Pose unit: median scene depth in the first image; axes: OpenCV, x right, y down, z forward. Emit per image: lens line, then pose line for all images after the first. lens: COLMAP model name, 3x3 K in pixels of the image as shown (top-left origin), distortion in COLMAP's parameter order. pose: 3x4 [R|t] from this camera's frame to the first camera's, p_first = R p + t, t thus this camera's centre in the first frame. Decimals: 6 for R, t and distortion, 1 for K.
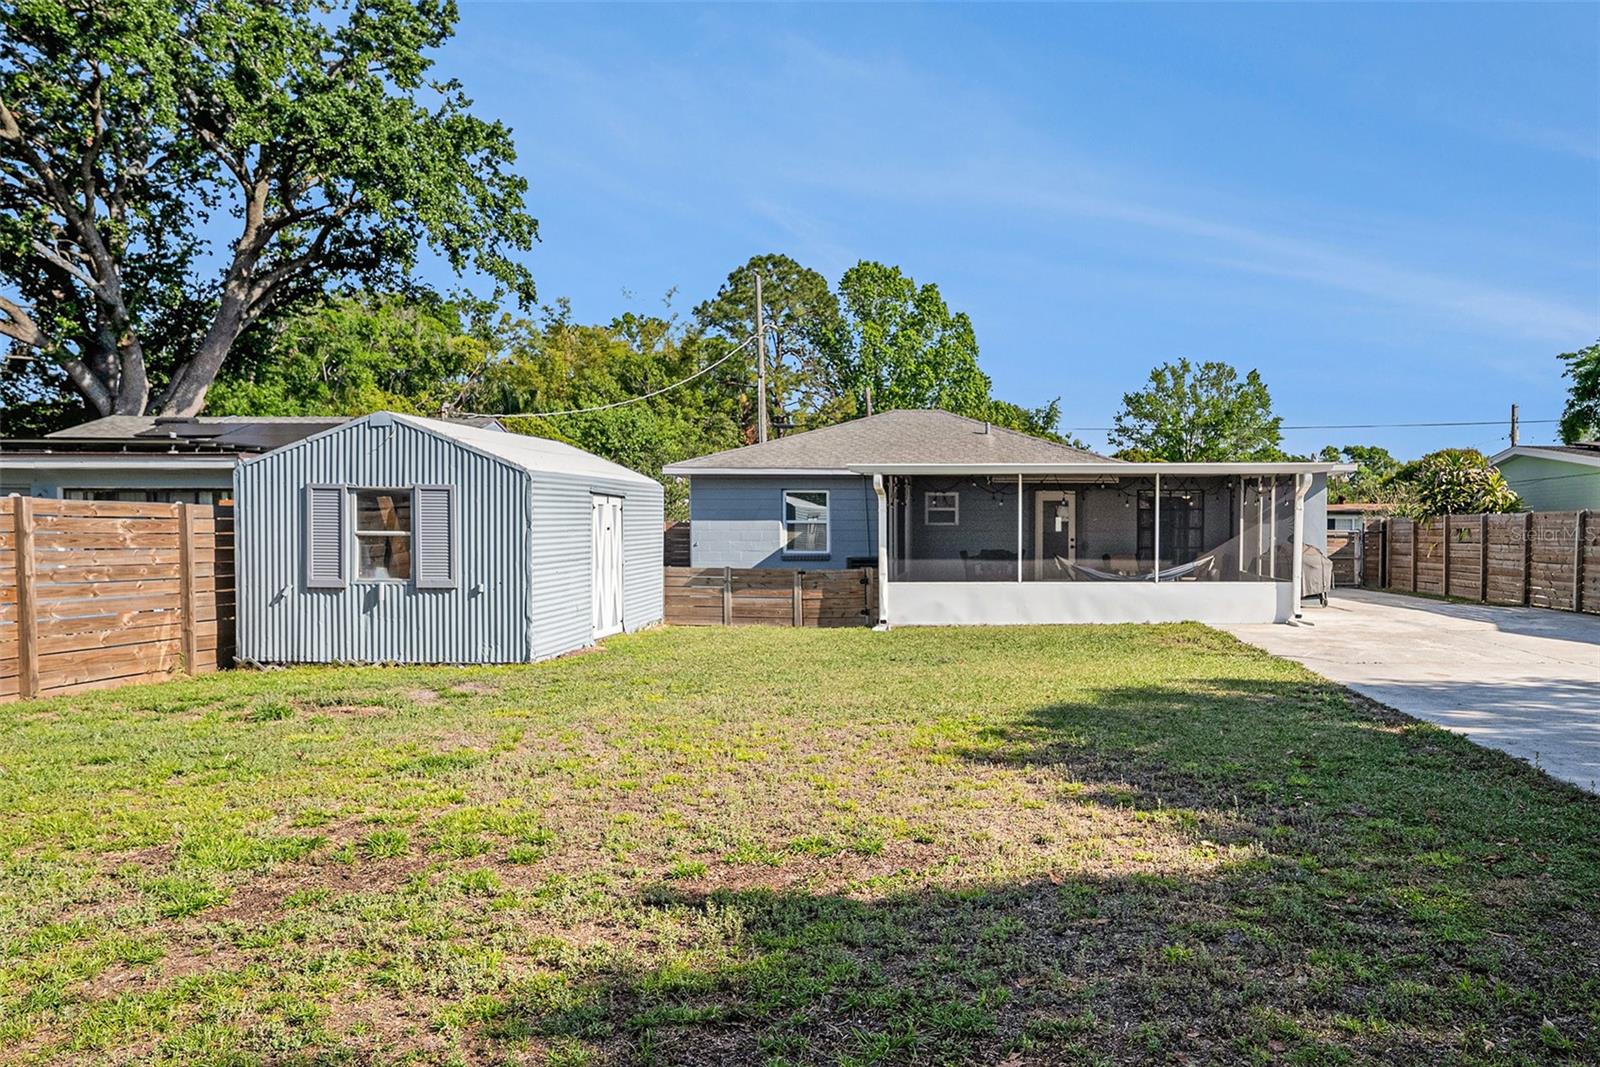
lens RADIAL K [[1174.3, 0, 805.2], [0, 1174.3, 540.4], [0, 0, 1]] dist [0.039140, 0.001834]
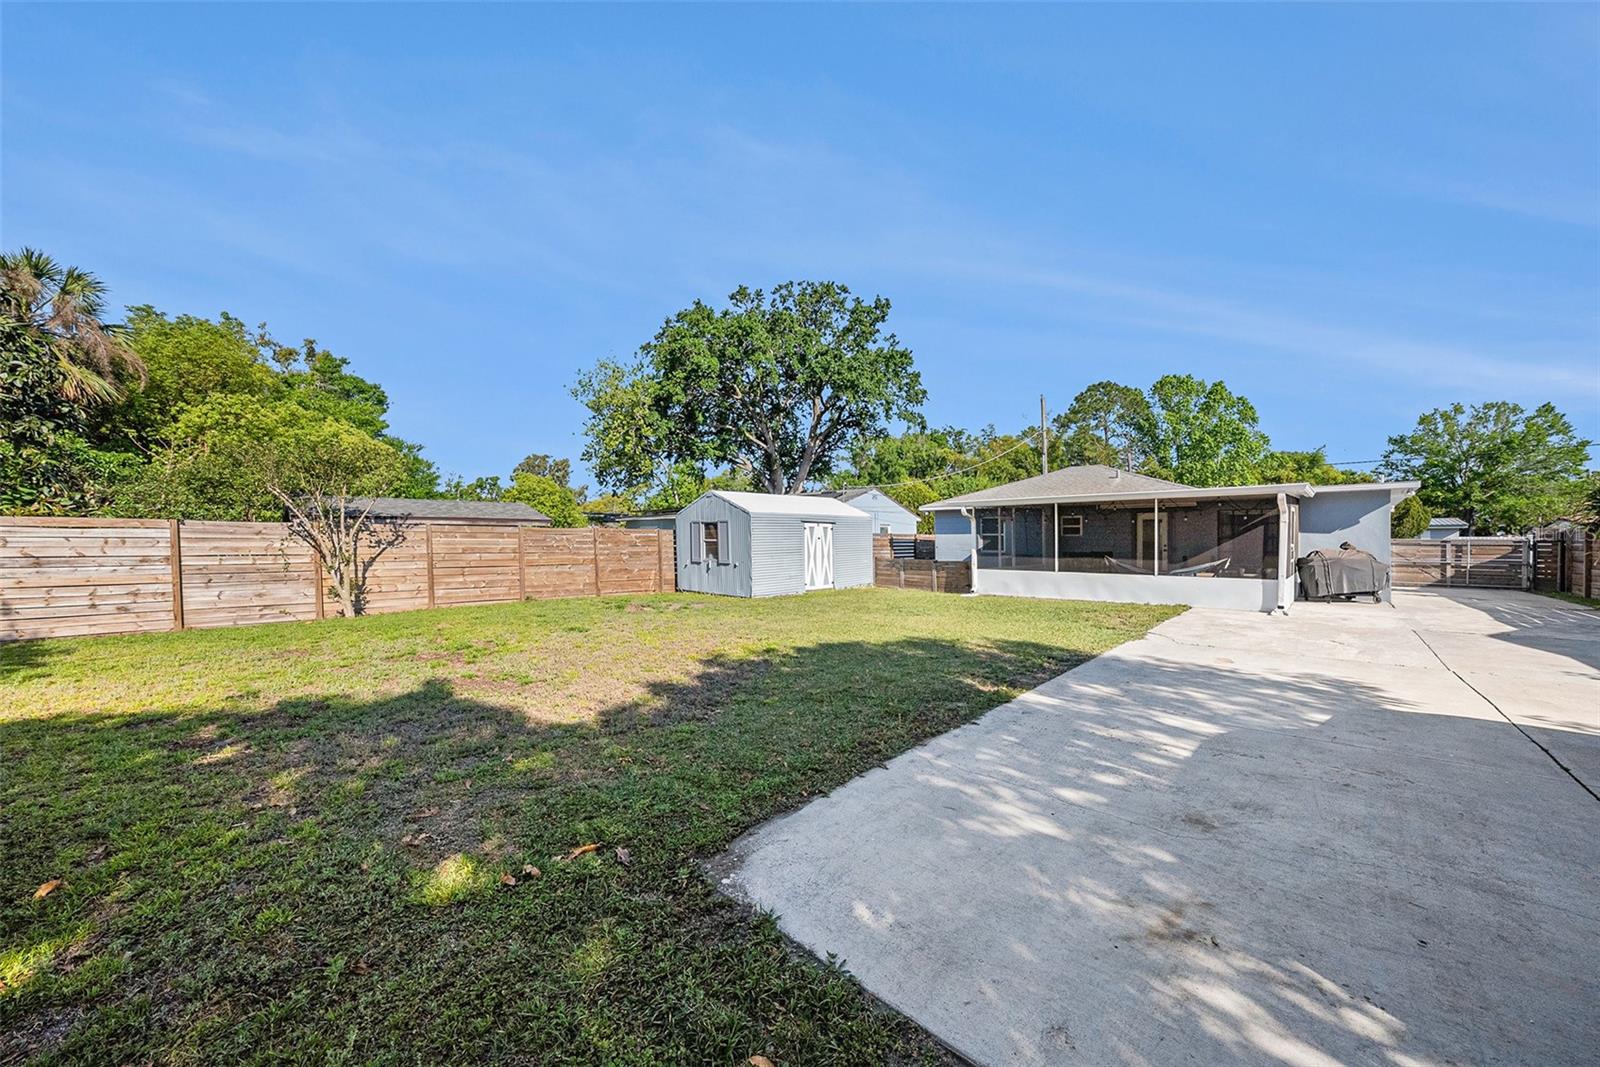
lens RADIAL K [[553.7, 0, 804.3], [0, 553.7, 536.2], [0, 0, 1]] dist [-0.006948, 0.000463]
pose [[0.738358, -0.004843, -0.674391, 0.311747], [-0.006681, 0.999873, -0.014495, 0.000589], [0.674376, 0.015207, 0.738232, 0.162263]]
